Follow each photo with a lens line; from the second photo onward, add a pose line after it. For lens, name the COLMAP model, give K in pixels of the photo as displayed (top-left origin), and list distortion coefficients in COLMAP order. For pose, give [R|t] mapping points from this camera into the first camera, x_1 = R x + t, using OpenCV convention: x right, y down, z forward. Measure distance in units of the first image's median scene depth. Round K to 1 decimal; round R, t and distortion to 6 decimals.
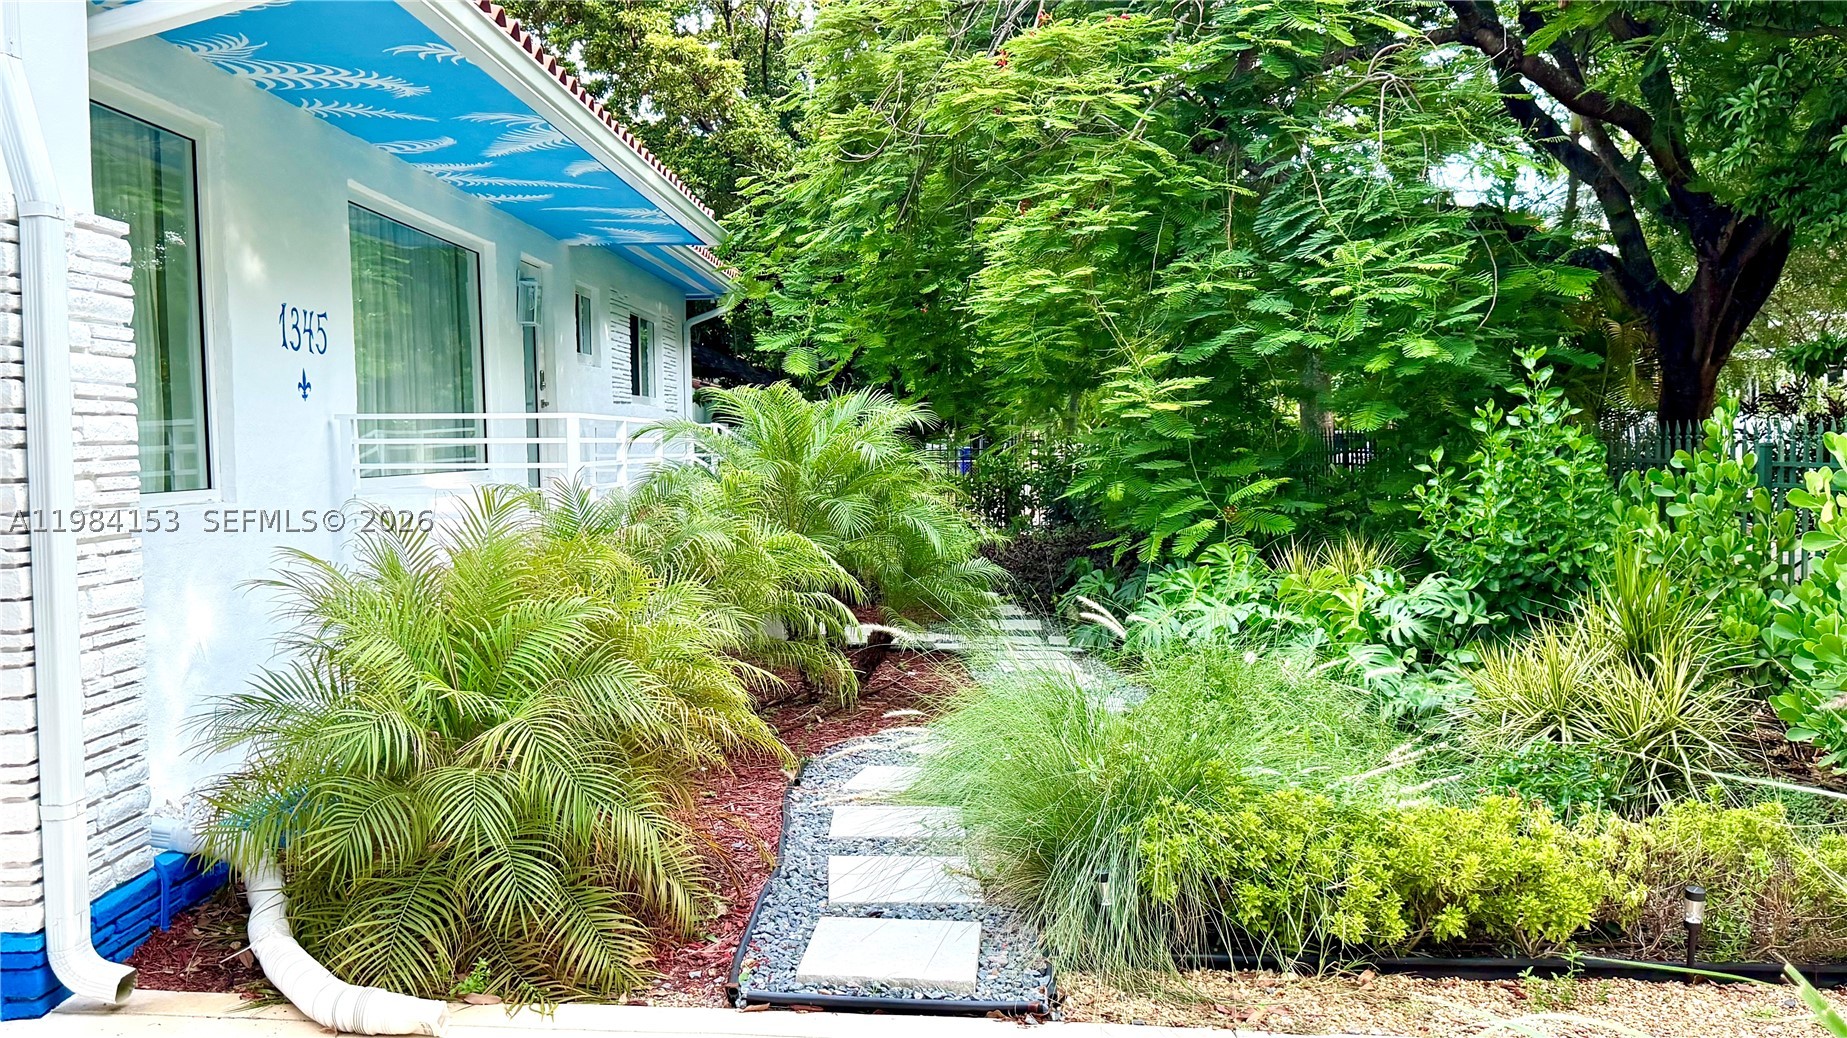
lens RADIAL K [[1730.7, 0, 922.9], [0, 1730.7, 519.5], [0, 0, 1]] dist [0.000813, 0.000000]
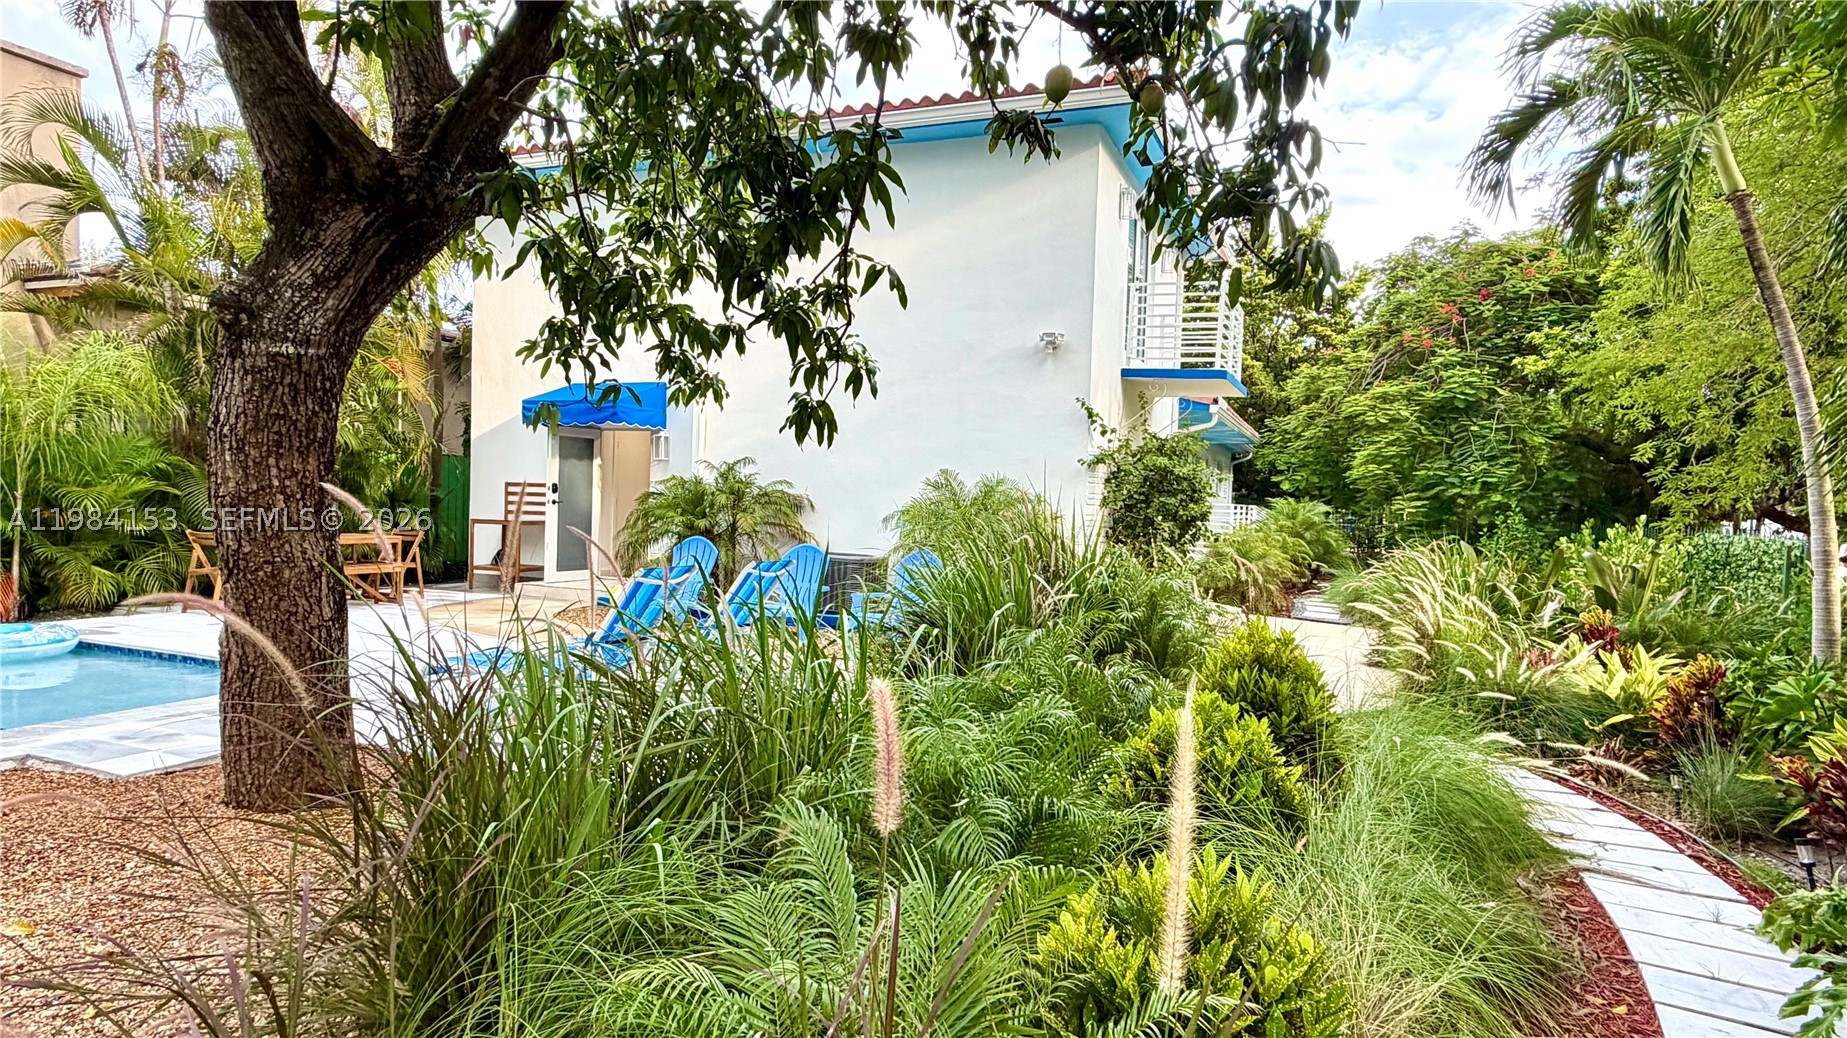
lens RADIAL K [[1002.2, 0, 931.4], [0, 1002.2, 514.0], [0, 0, 1]] dist [-0.005555, -0.000076]
pose [[0.929906, 0.058662, -0.363090, -0.015868], [-0.070819, 0.997284, -0.020249, 0.041843], [0.360916, 0.044543, 0.931534, -1.029518]]
